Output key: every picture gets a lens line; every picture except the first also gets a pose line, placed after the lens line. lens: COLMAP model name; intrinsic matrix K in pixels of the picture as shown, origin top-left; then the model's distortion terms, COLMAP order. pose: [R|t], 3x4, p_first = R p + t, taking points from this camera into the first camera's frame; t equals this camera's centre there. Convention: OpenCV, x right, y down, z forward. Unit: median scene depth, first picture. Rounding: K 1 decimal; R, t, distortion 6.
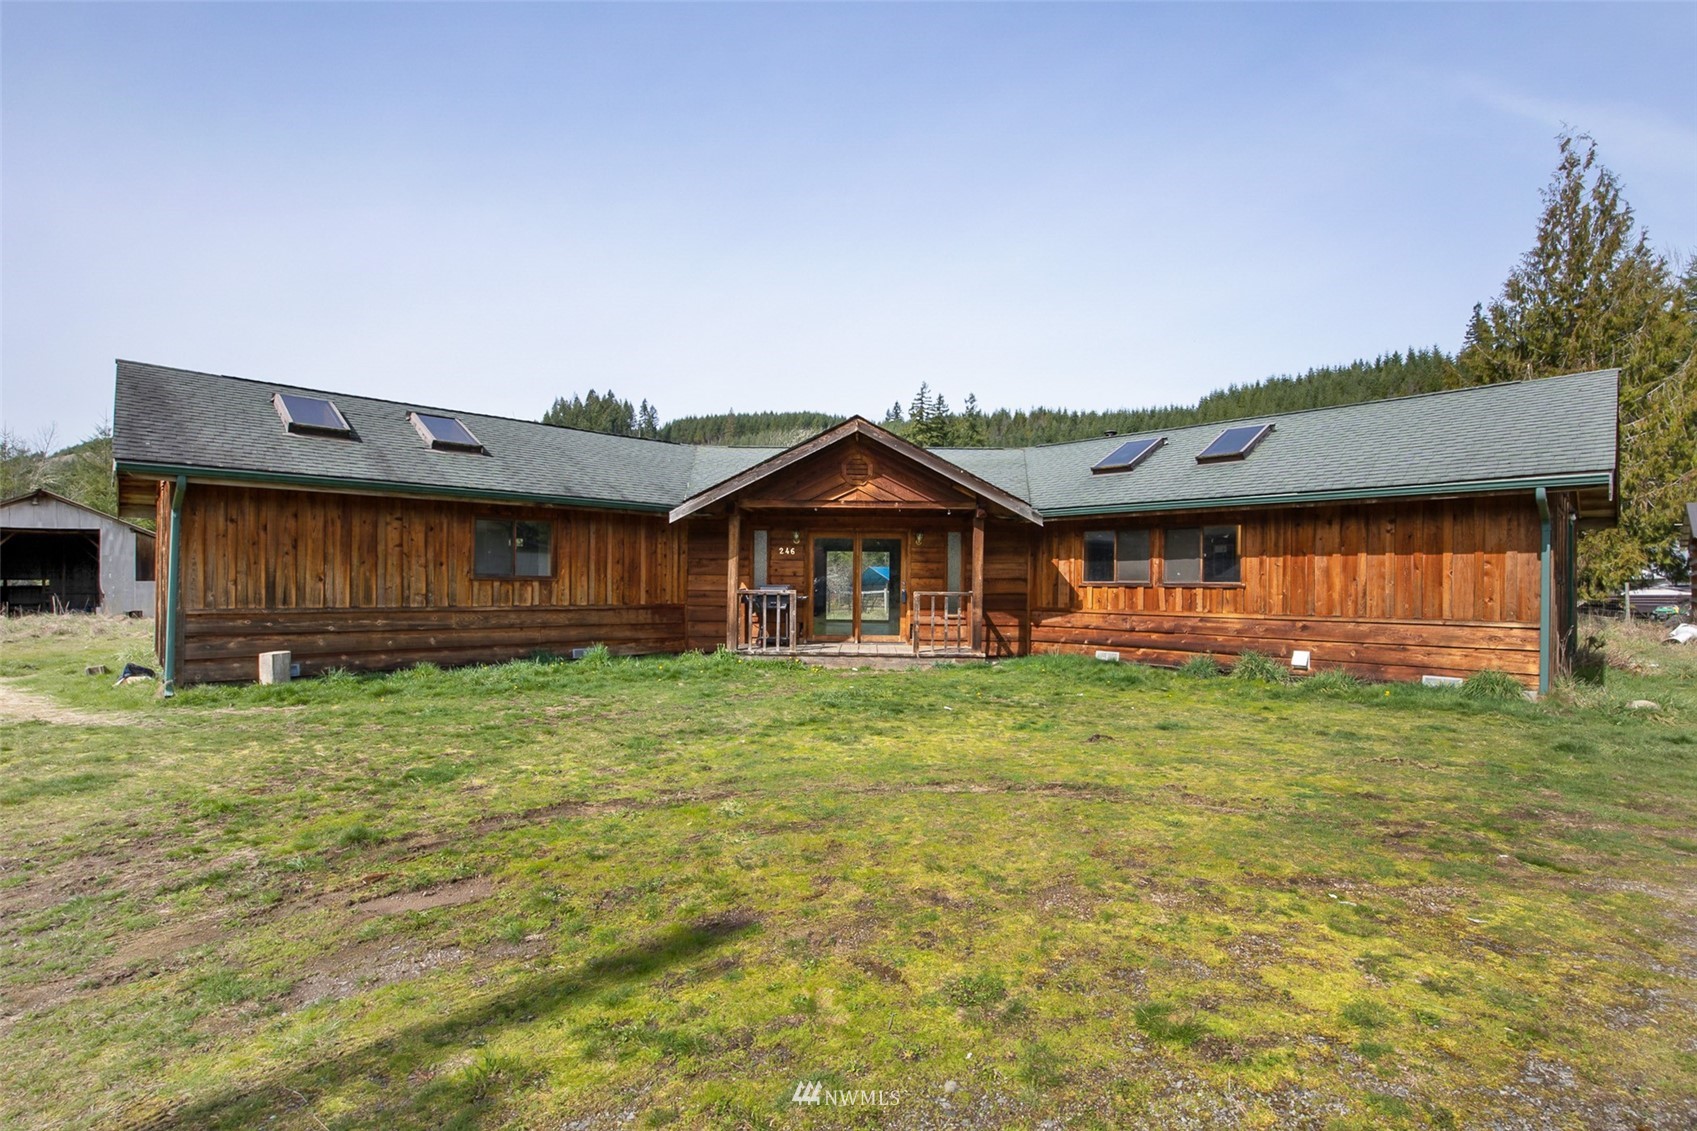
lens RADIAL K [[734.2, 0, 850.0], [0, 734.2, 564.4], [0, 0, 1]] dist [-0.000582, -0.000003]
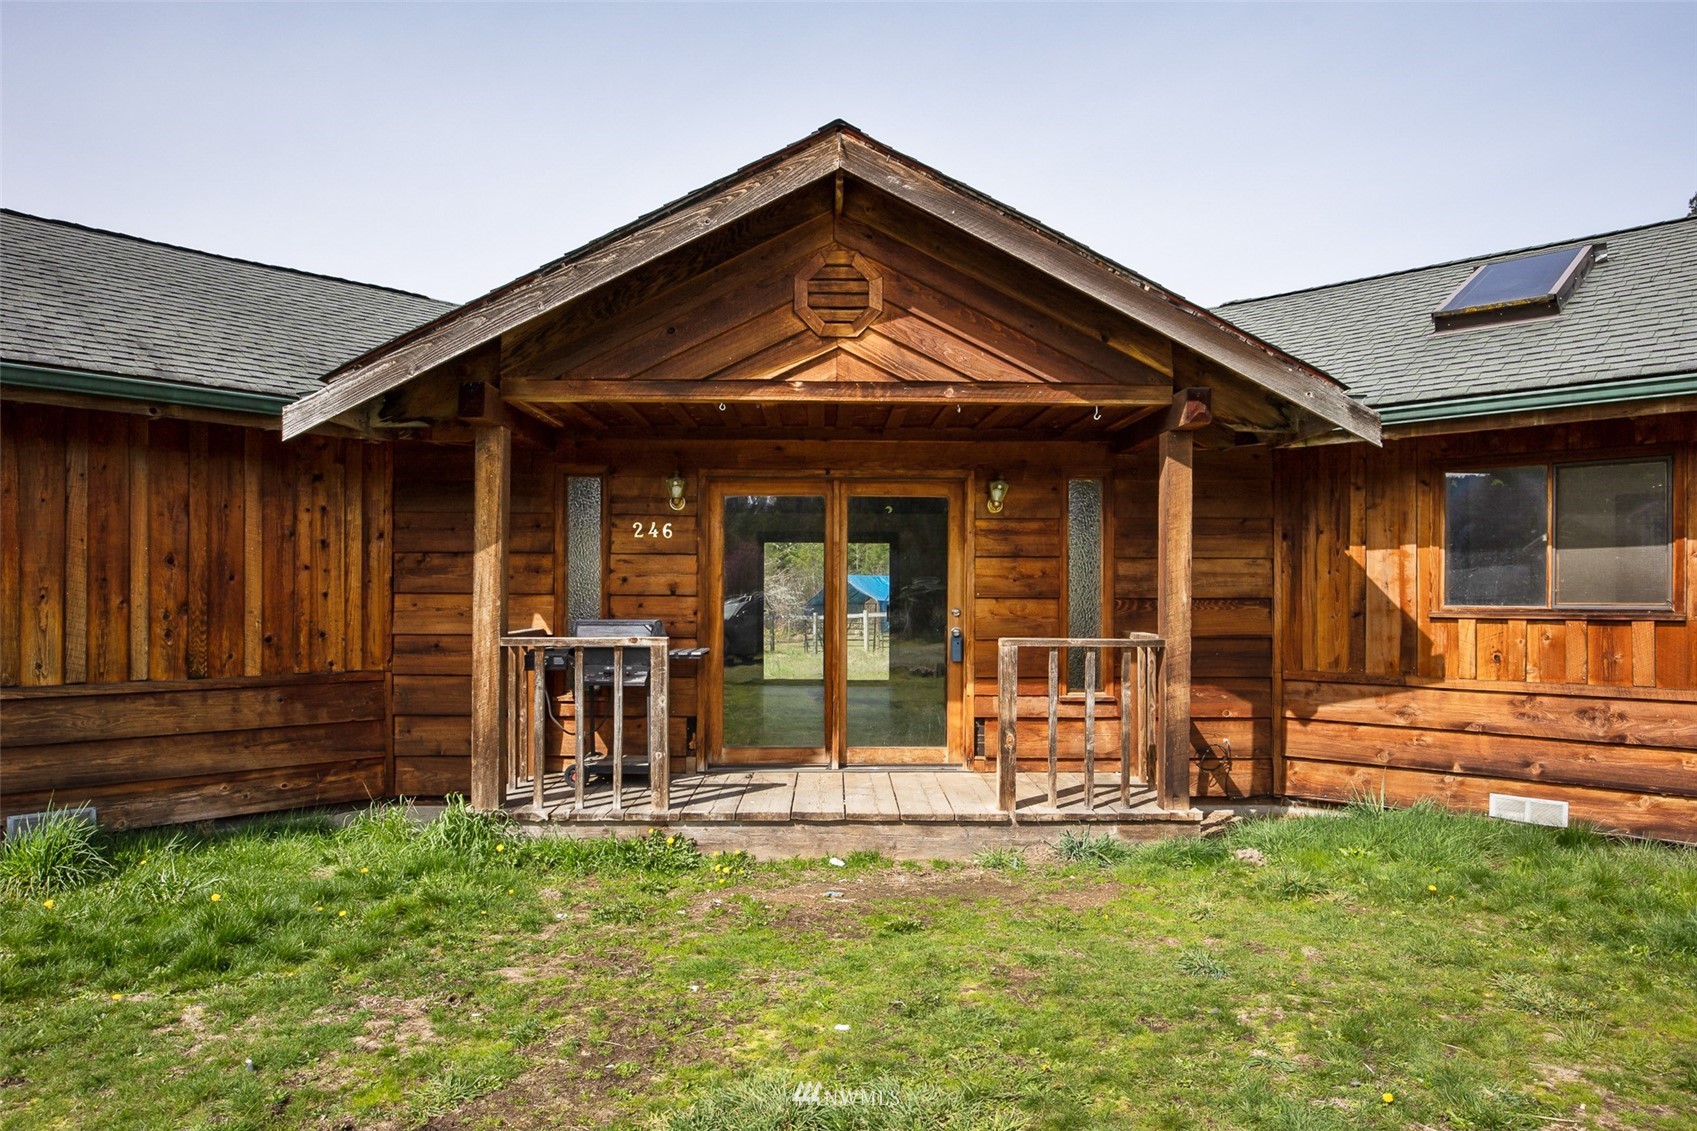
lens RADIAL K [[1121.5, 0, 843.9], [0, 1121.5, 561.9], [0, 0, 1]] dist [0.008920, 0.000796]
pose [[0.999350, -0.006144, 0.035509, -0.007259], [0.006484, 0.999934, -0.009452, 0.004794], [-0.035448, 0.009676, 0.999325, 0.435097]]
